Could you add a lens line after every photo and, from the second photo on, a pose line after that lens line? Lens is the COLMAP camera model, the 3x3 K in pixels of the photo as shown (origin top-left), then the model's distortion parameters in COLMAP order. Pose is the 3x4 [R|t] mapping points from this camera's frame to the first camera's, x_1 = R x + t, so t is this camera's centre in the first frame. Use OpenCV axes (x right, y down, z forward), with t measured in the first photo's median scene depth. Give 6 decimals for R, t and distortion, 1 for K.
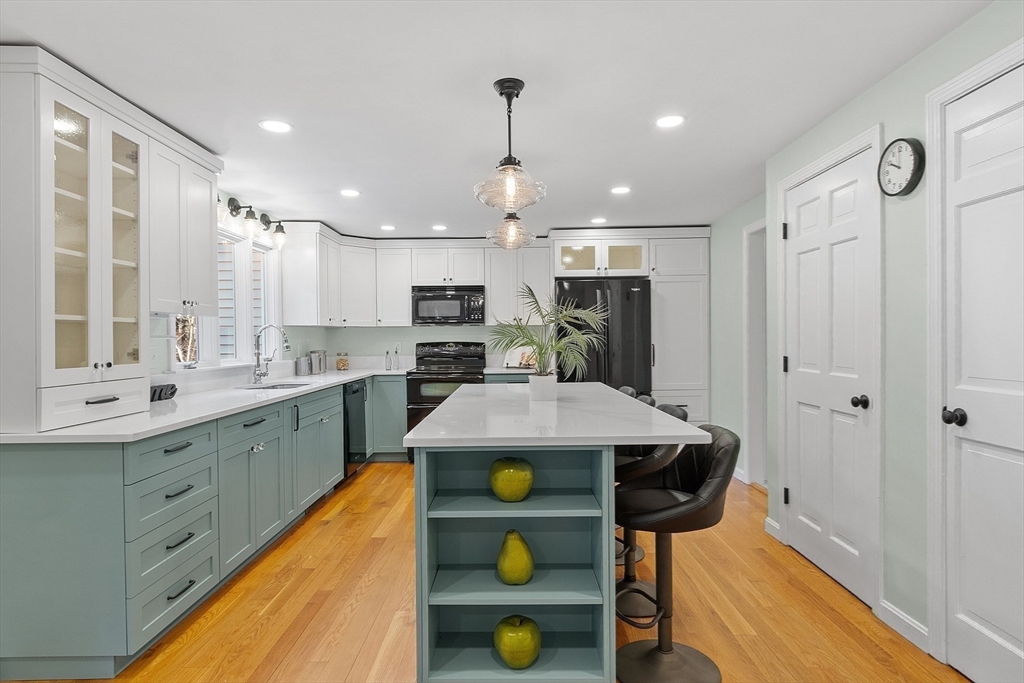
lens RADIAL K [[552.5, 0, 513.7], [0, 552.5, 346.0], [0, 0, 1]] dist [-0.003405, -0.000618]
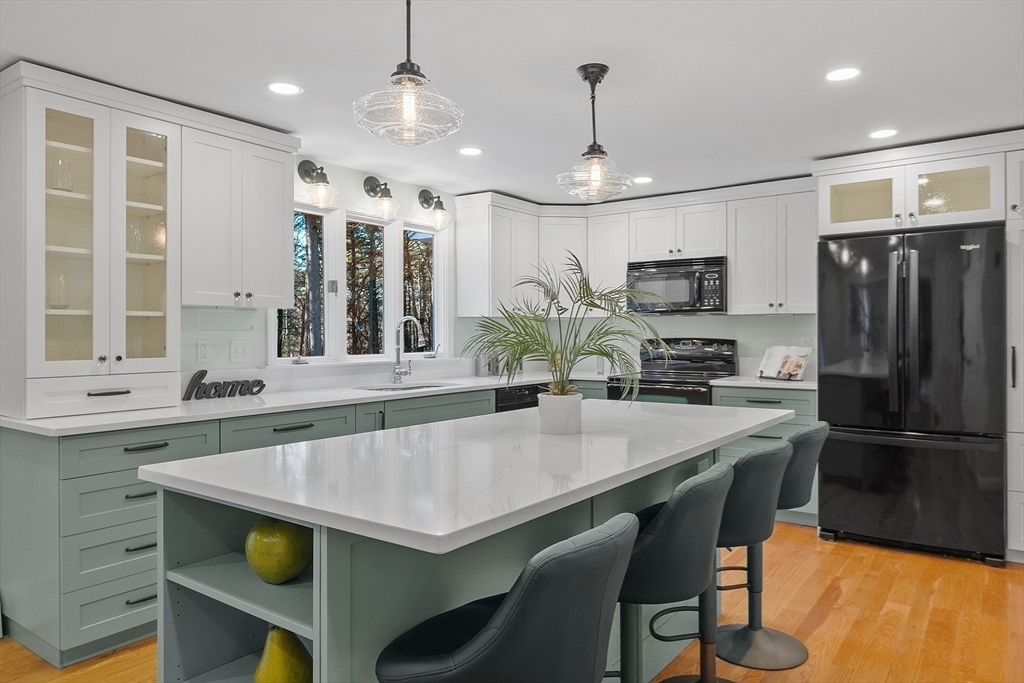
lens RADIAL K [[678.4, 0, 511.6], [0, 678.4, 333.0], [0, 0, 1]] dist [-0.002904, 0.004265]
pose [[0.805250, 0.006905, -0.592895, 0.282194], [-0.013349, 0.999890, -0.006485, -0.006581], [0.592785, 0.013137, 0.805254, 0.203636]]
